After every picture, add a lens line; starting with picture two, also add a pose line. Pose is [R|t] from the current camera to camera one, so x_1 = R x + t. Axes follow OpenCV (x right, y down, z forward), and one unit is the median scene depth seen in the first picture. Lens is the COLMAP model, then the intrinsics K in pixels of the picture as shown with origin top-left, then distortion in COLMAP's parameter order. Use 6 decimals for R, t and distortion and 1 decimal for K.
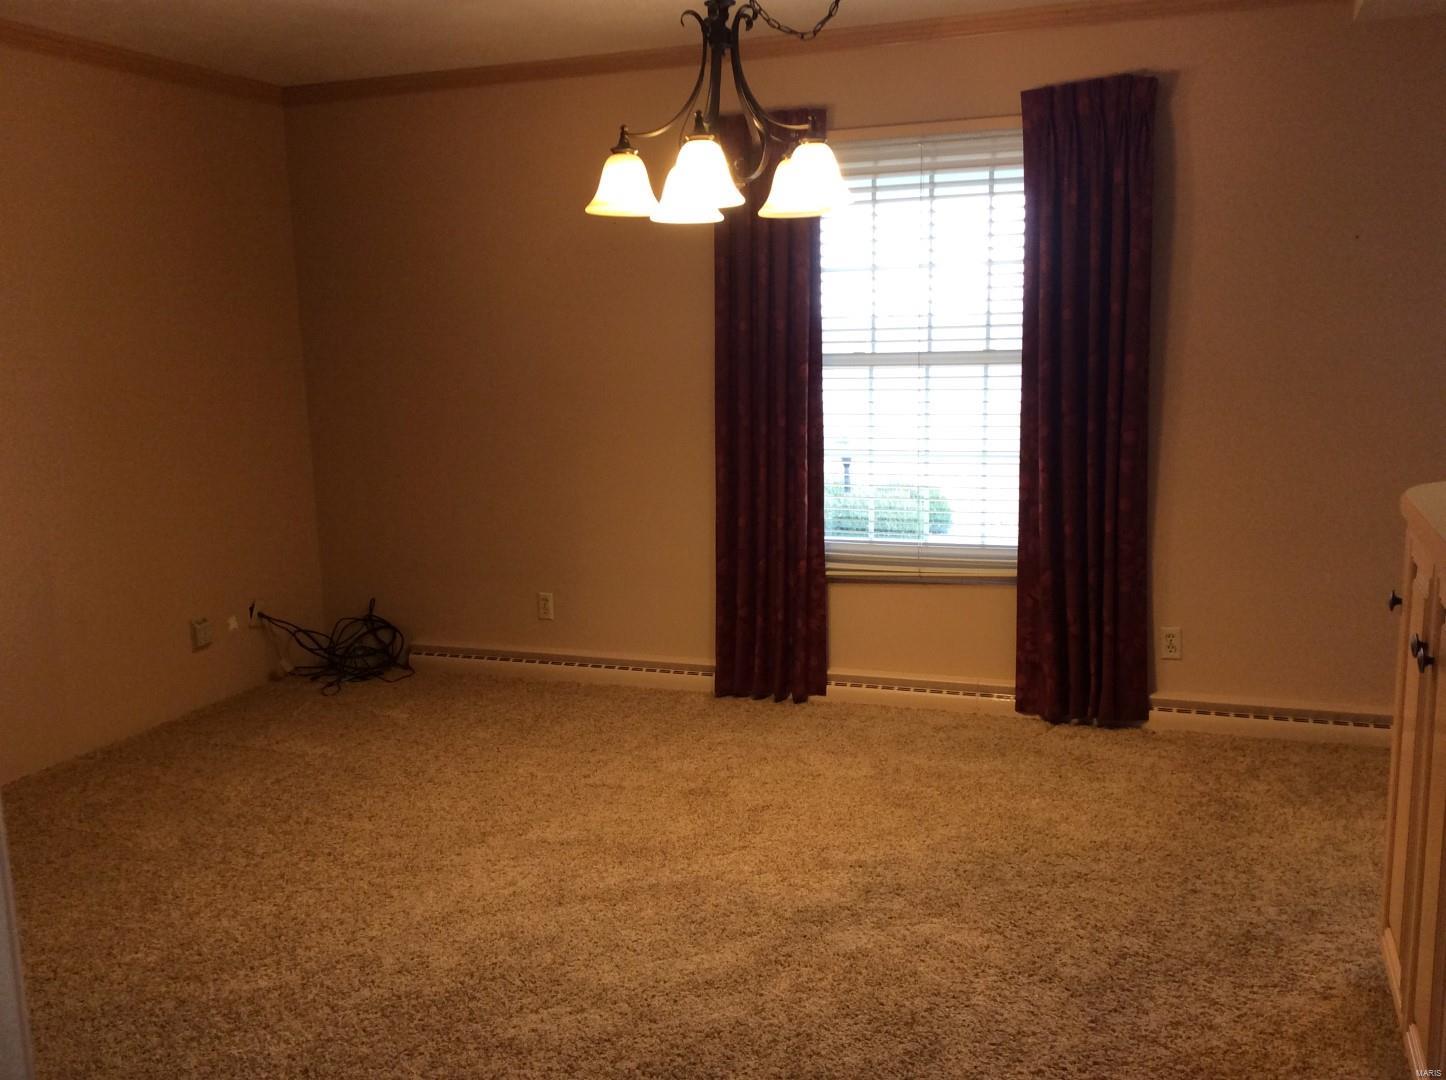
lens RADIAL K [[1323.0, 0, 715.6], [0, 1323.0, 552.6], [0, 0, 1]] dist [0.178081, -0.361690]
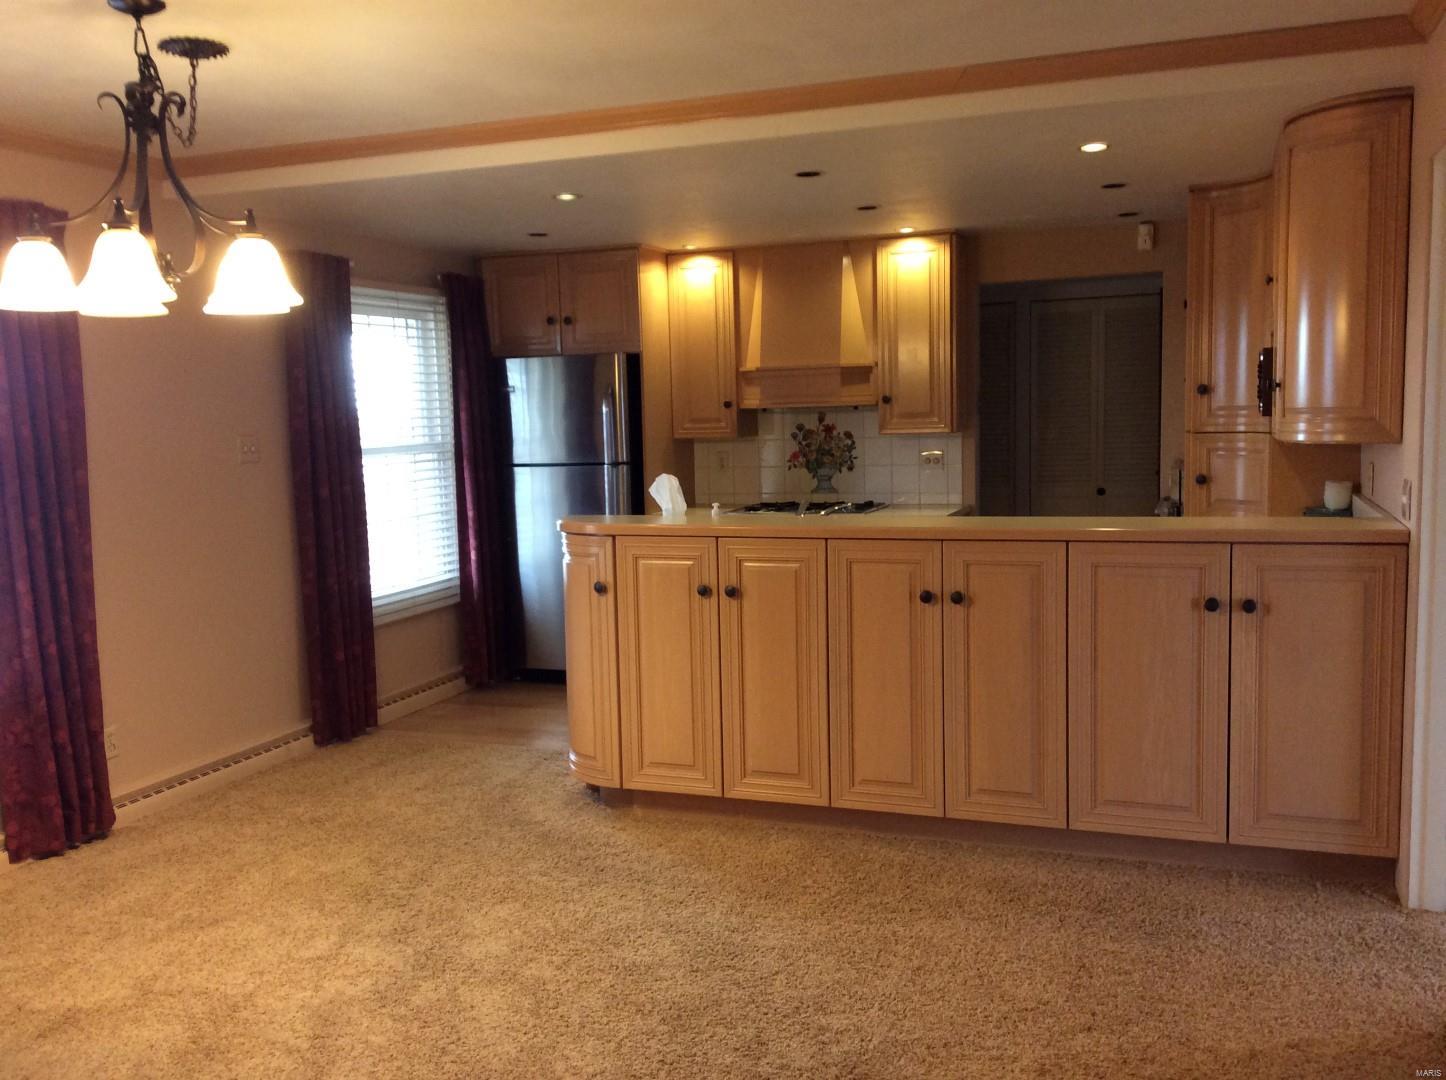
lens RADIAL K [[1323.0, 0, 715.6], [0, 1323.0, 552.6], [0, 0, 1]] dist [0.178081, -0.361690]
pose [[0.003834, -0.087208, 0.996183, -0.883197], [0.201115, 0.975902, 0.084659, -0.091892], [-0.979560, 0.200023, 0.021280, 0.606628]]
